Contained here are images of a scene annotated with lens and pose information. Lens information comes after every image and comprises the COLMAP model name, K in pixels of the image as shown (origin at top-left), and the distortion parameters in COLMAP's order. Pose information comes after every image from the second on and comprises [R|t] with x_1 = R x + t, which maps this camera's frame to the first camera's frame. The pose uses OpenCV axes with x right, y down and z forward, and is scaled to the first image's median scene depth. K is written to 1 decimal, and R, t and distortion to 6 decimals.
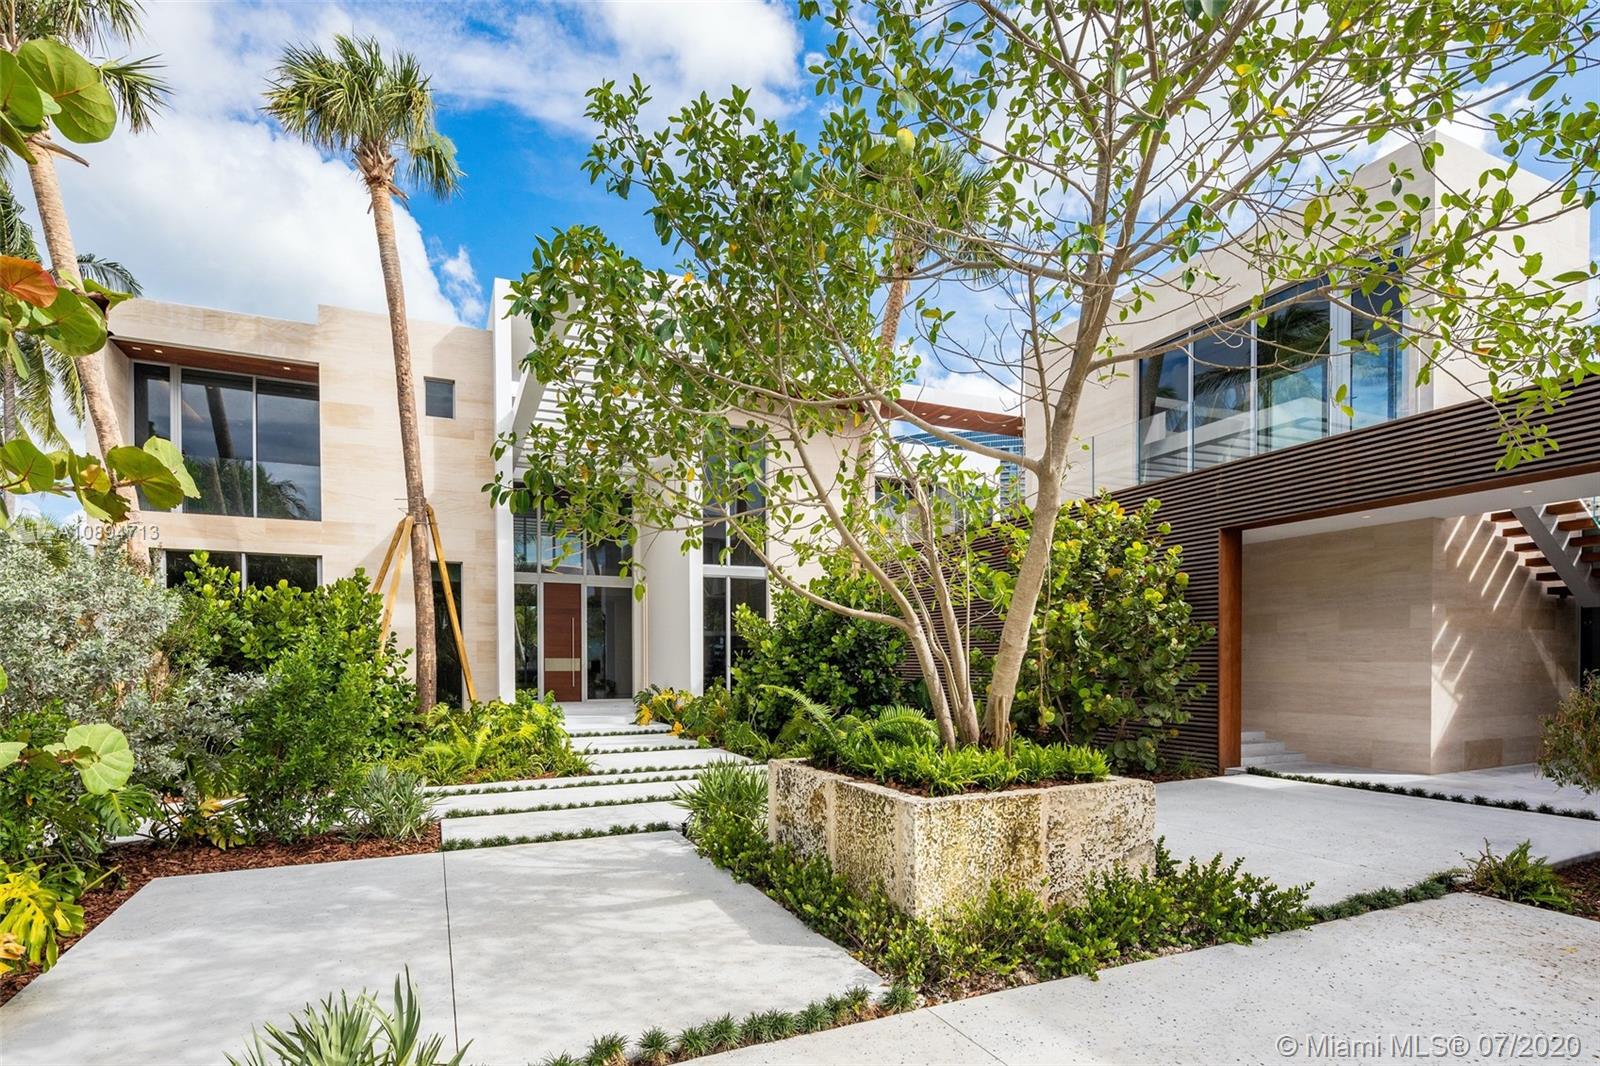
lens RADIAL K [[772.1, 0, 802.7], [0, 772.1, 484.7], [0, 0, 1]] dist [-0.000114, 0.000226]
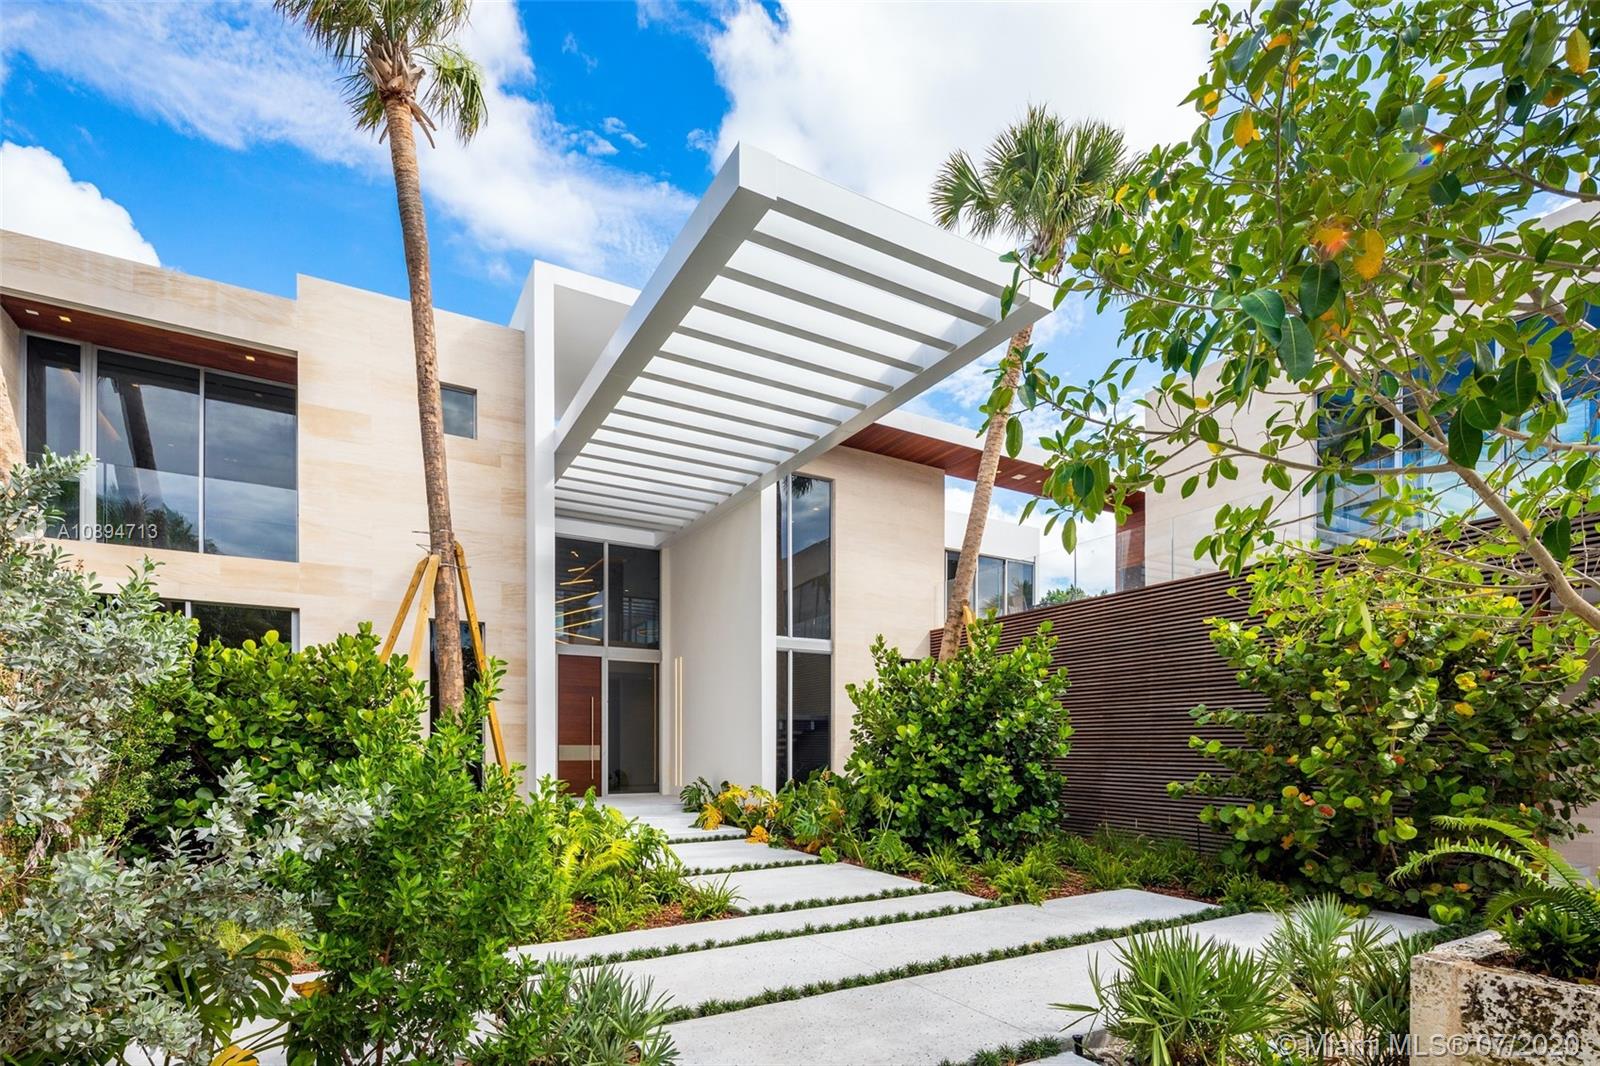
lens RADIAL K [[751.8, 0, 801.8], [0, 751.8, 584.0], [0, 0, 1]] dist [-0.001623, -0.000383]
pose [[0.994695, 0.024755, 0.099846, -0.226203], [-0.026072, 0.999589, 0.011903, 0.050108], [-0.099510, -0.014443, 0.994932, 0.244681]]
